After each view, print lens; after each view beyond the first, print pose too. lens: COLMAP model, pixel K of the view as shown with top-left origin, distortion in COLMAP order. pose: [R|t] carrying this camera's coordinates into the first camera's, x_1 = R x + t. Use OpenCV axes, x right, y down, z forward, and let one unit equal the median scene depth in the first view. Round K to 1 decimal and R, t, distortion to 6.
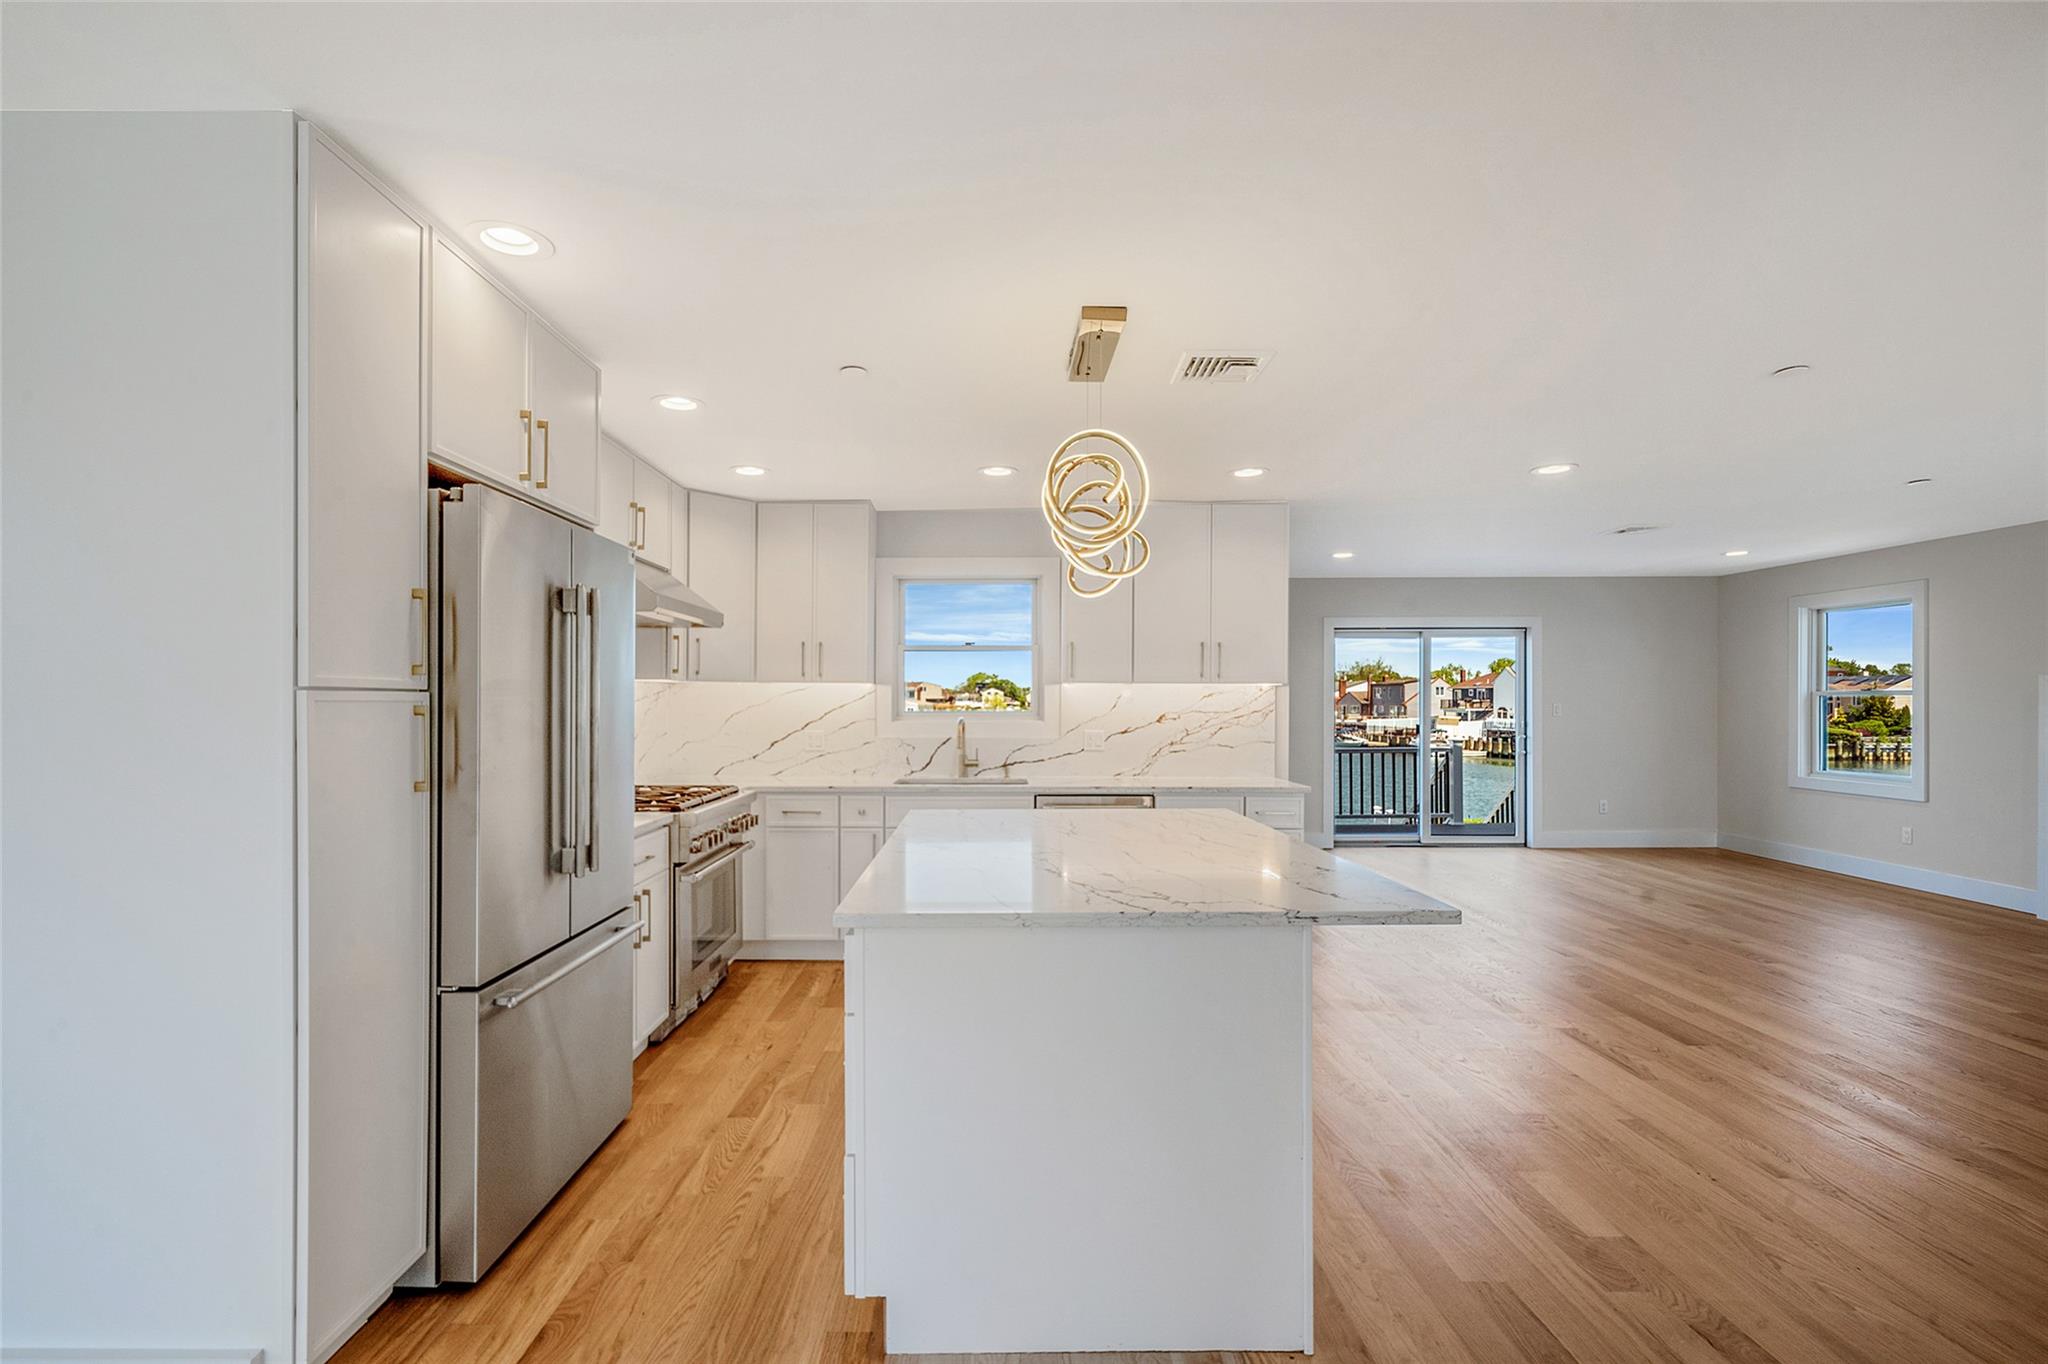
lens RADIAL K [[918.7, 0, 1010.3], [0, 918.7, 699.7], [0, 0, 1]] dist [0.001467, -0.002101]
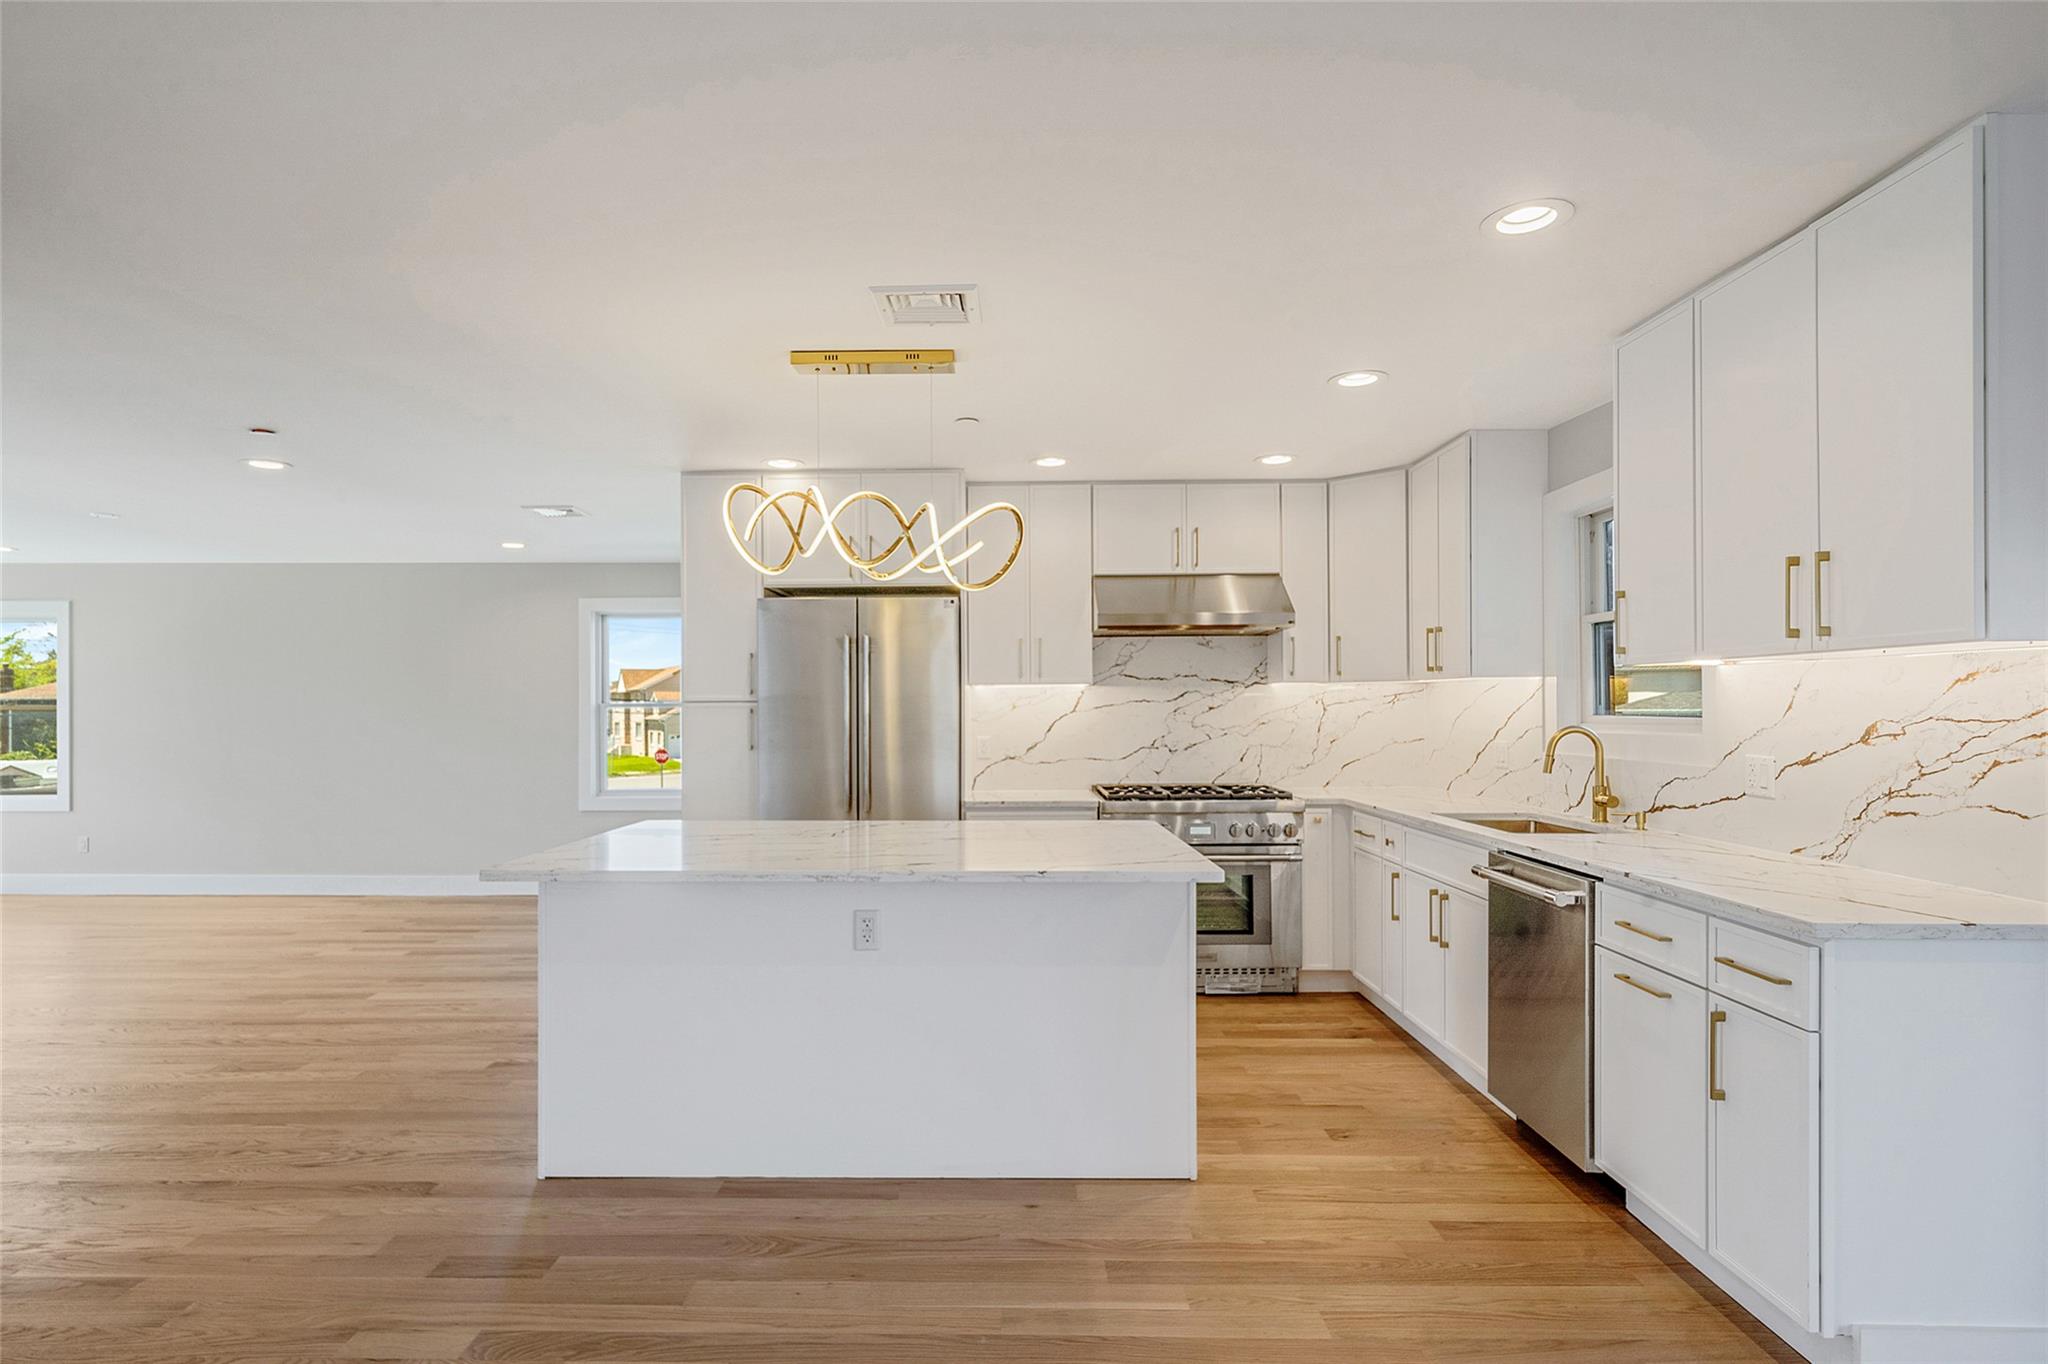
lens RADIAL K [[1087.3, 0, 1012.0], [0, 1087.3, 706.2], [0, 0, 1]] dist [-0.000589, 0.001769]
pose [[-0.018671, -0.006177, -0.999807, 0.685255], [0.007197, 0.999954, -0.006313, 0.007837], [0.999800, -0.007314, -0.018625, 0.612510]]
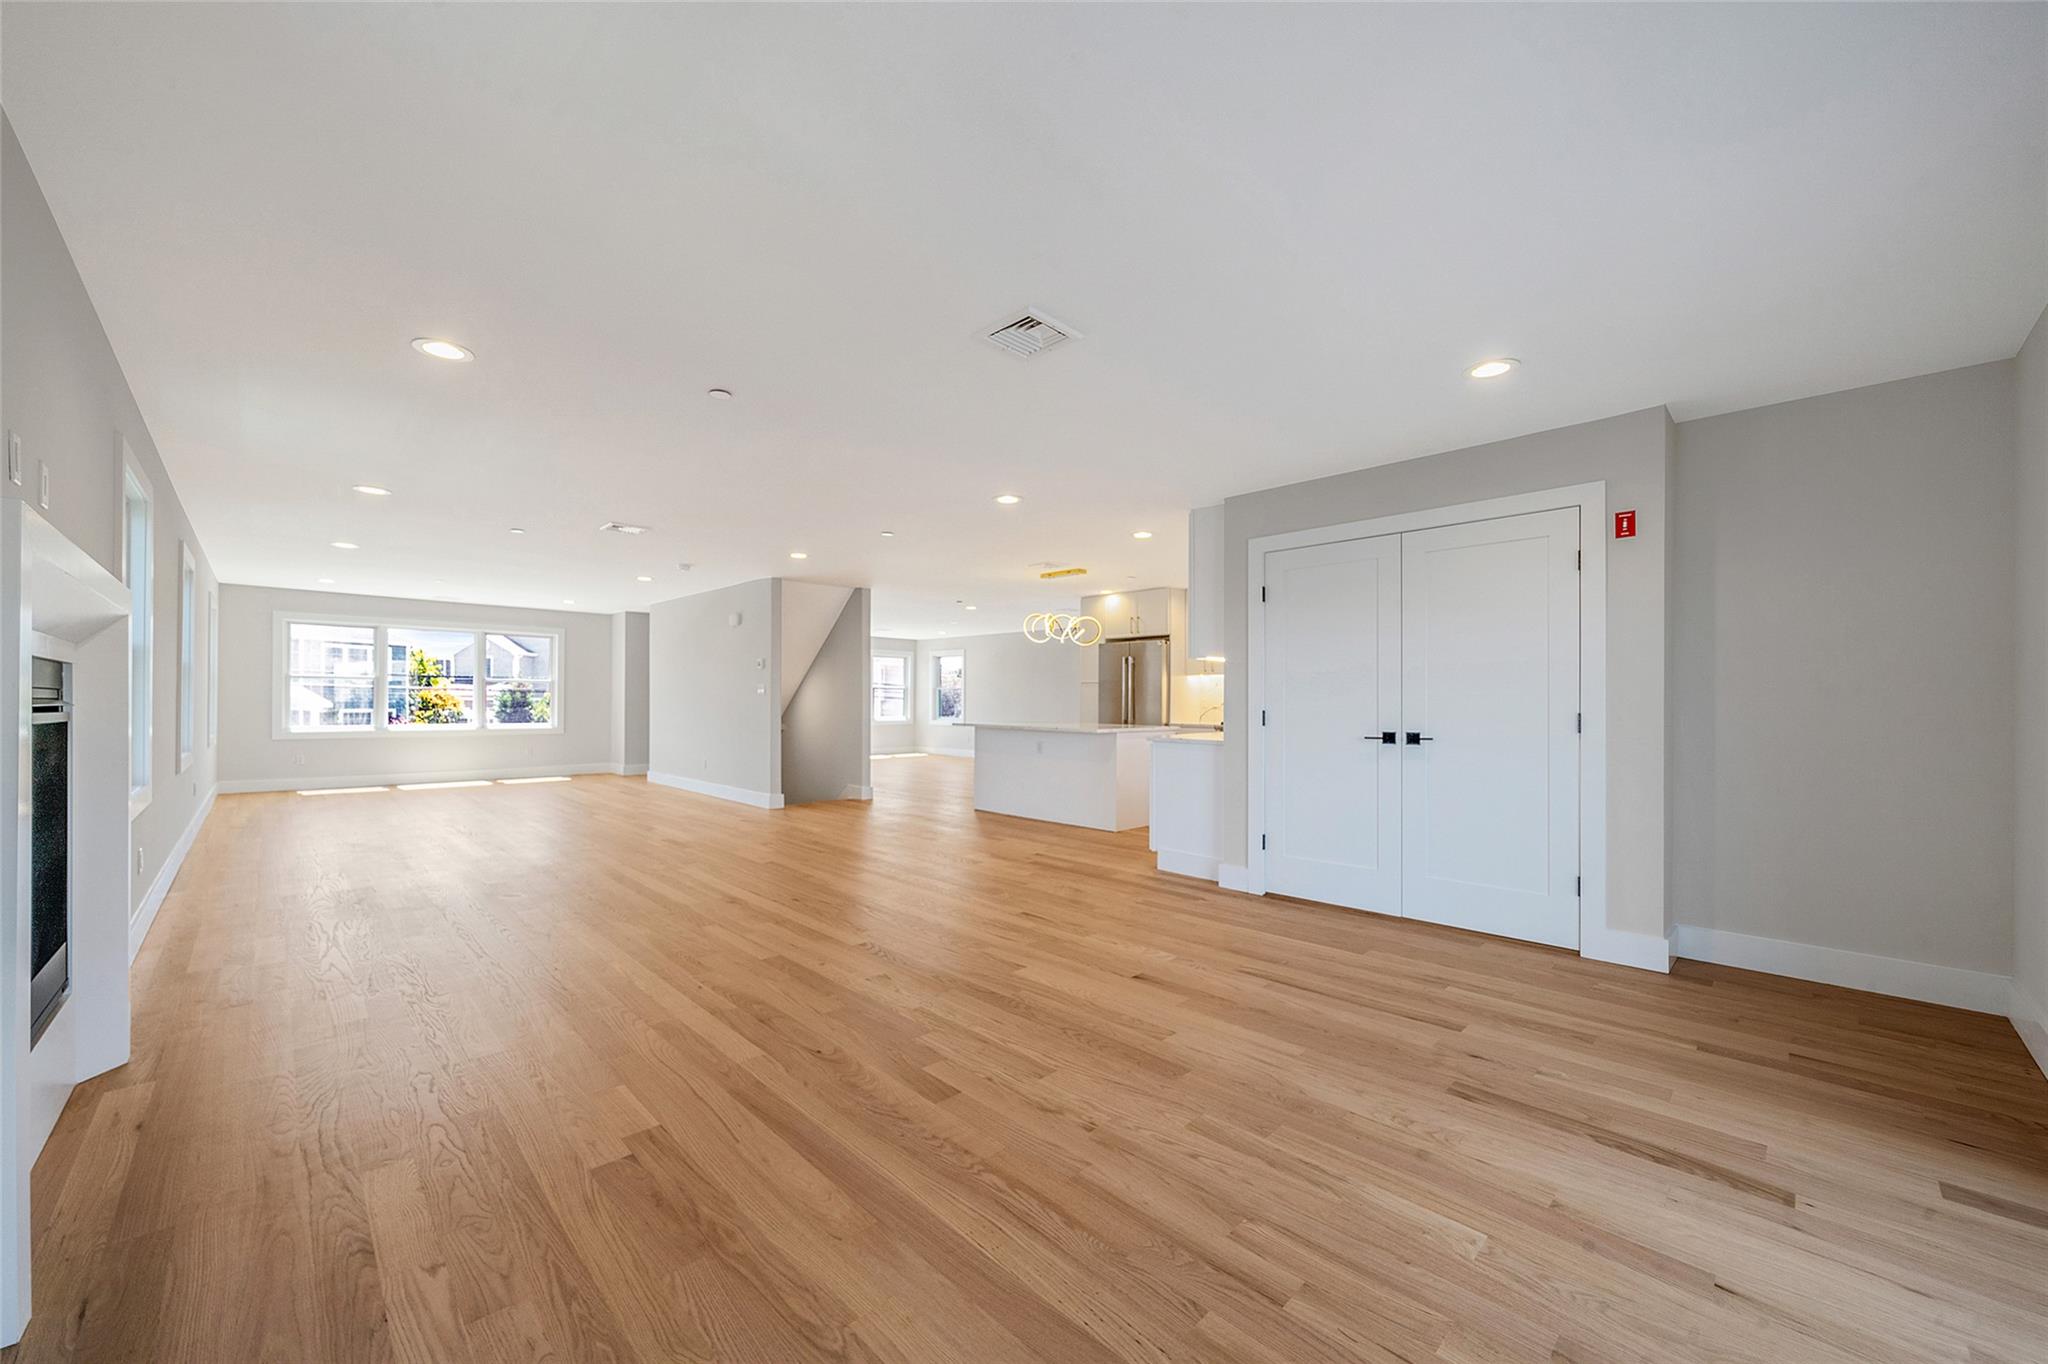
lens RADIAL K [[785.4, 0, 993.8], [0, 785.4, 706.3], [0, 0, 1]] dist [0.000280, 0.000011]
pose [[-0.732686, -0.004120, -0.680554, 1.146108], [-0.009989, 0.999939, 0.004700, 0.043570], [0.680493, 0.010242, -0.732683, 1.514097]]
